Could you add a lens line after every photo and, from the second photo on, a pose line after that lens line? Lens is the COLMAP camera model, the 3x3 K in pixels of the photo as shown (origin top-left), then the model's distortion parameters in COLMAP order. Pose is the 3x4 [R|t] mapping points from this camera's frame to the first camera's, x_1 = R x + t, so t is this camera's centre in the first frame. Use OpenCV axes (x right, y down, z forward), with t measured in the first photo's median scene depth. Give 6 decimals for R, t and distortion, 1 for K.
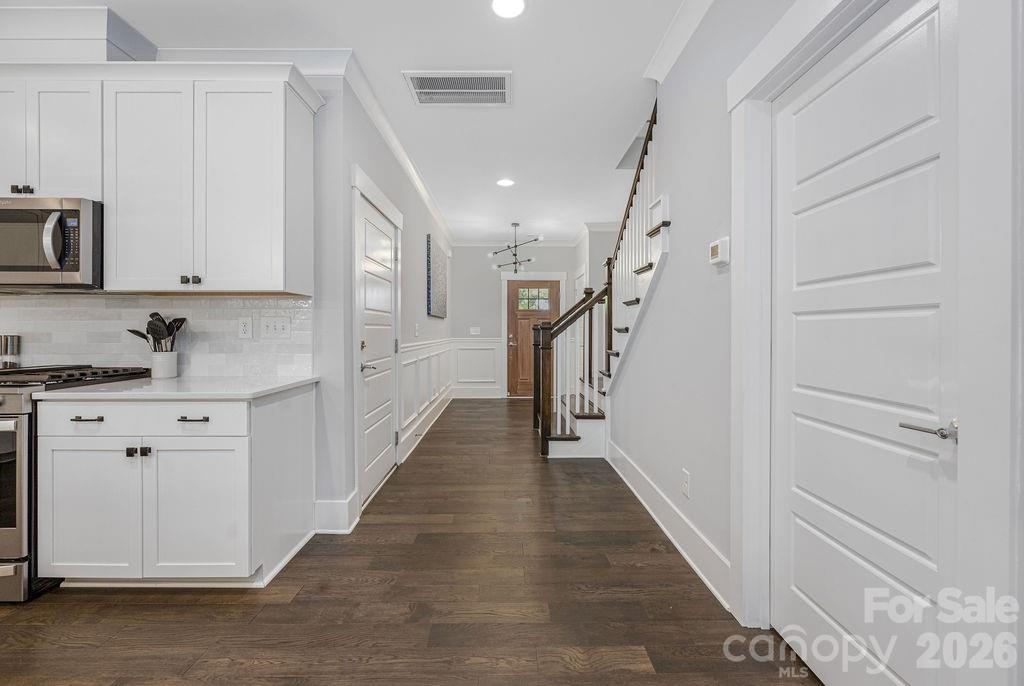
lens RADIAL K [[418.2, 0, 511.0], [0, 418.2, 333.0], [0, 0, 1]] dist [-0.005752, -0.000042]
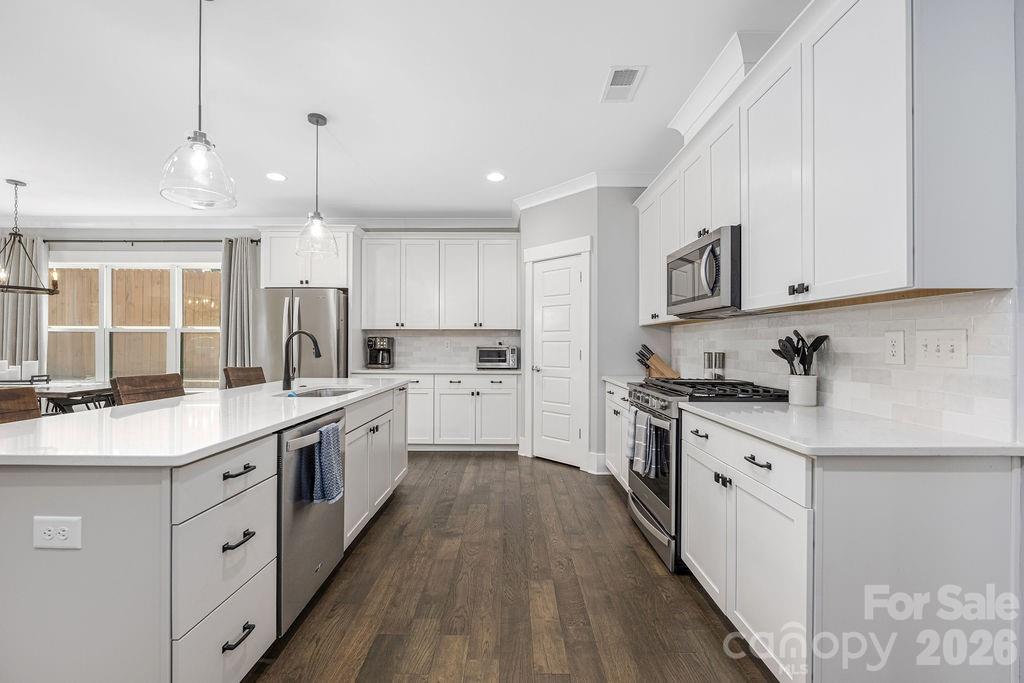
lens RADIAL K [[420.0, 0, 509.5], [0, 420.0, 343.6], [0, 0, 1]] dist [-0.003772, -0.000397]
pose [[-0.016626, -0.001156, -0.999861, 0.048672], [-0.007003, 0.999975, -0.001039, -0.014565], [0.999837, 0.006984, -0.016633, 0.389024]]
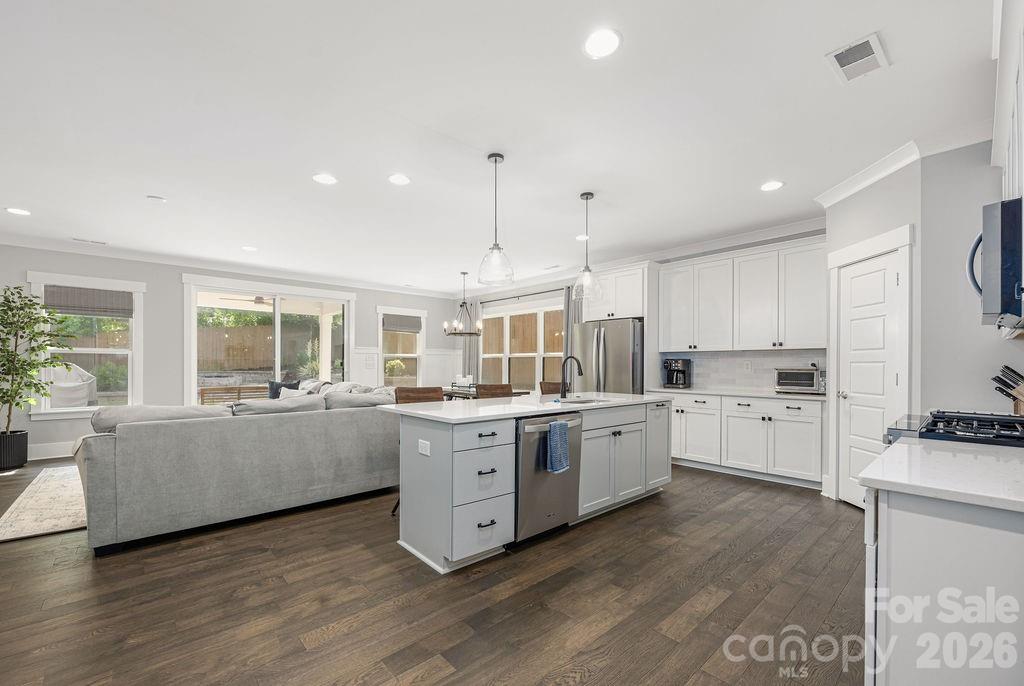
lens RADIAL K [[428.5, 0, 510.1], [0, 428.5, 365.7], [0, 0, 1]] dist [-0.000413, -0.000126]
pose [[-0.750317, 0.000881, -0.661078, 0.151096], [-0.004161, 0.999973, 0.006056, -0.019034], [0.661066, 0.007295, -0.750293, 0.840268]]
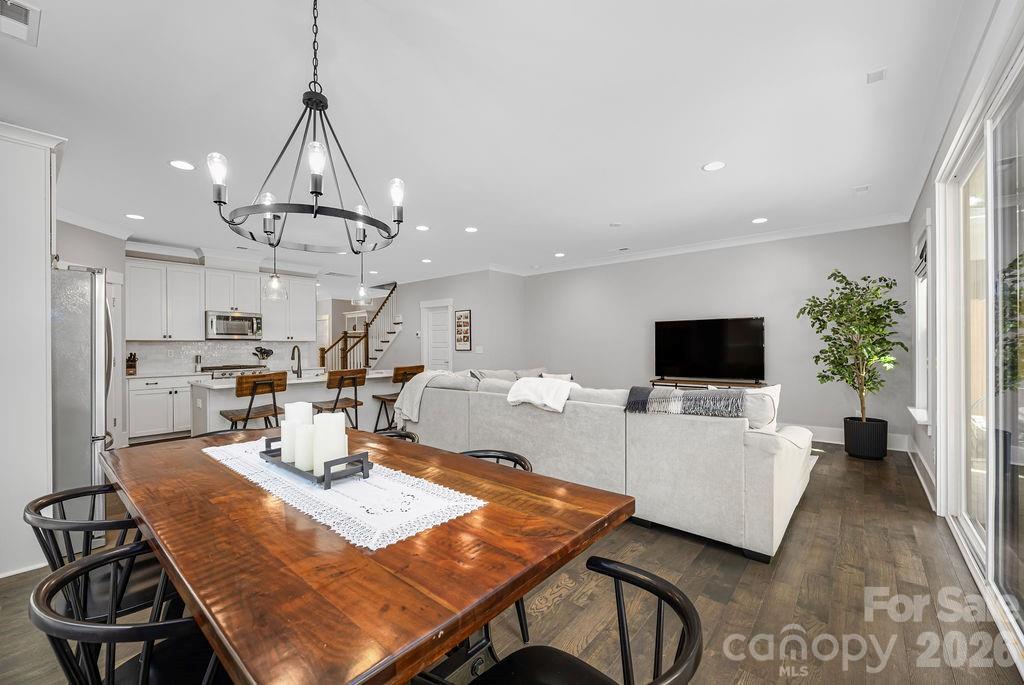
lens RADIAL K [[414.6, 0, 508.8], [0, 414.6, 343.2], [0, 0, 1]] dist [-0.003091, -0.000259]
pose [[0.657412, -0.000039, 0.753532, -1.863873], [0.011088, 0.999892, -0.009621, -0.025819], [-0.753450, 0.014680, 0.657341, -2.265235]]
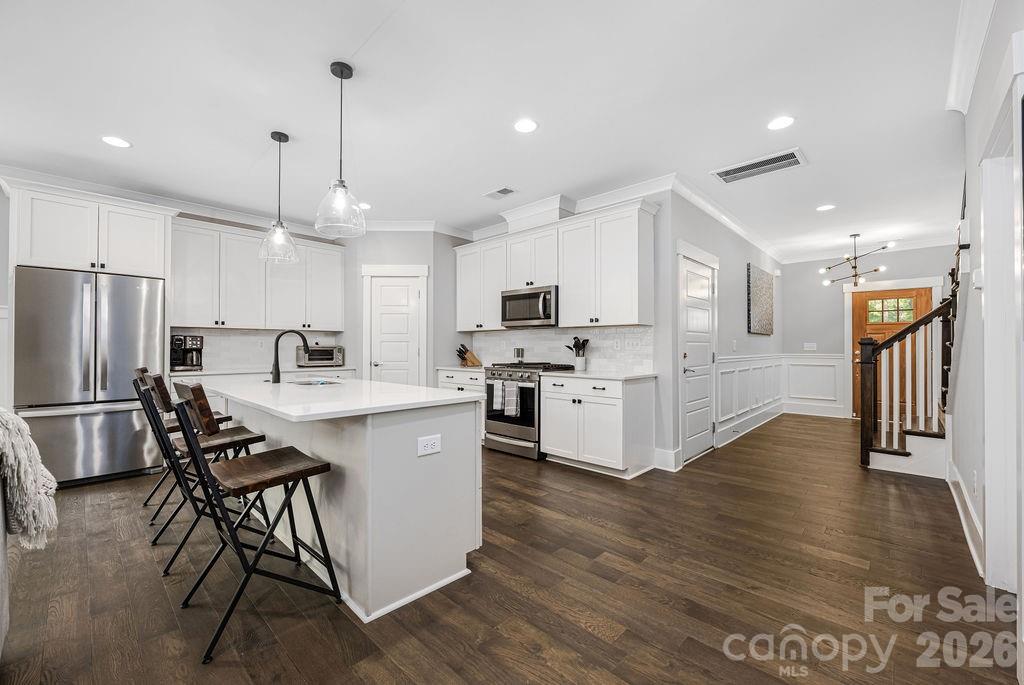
lens RADIAL K [[414.6, 0, 508.8], [0, 414.6, 343.2], [0, 0, 1]] dist [-0.003091, -0.000259]
pose [[0.713310, -0.006445, -0.700819, 0.276176], [-0.003988, 0.999904, -0.013255, 0.008006], [0.700837, 0.012250, 0.713216, -0.591578]]
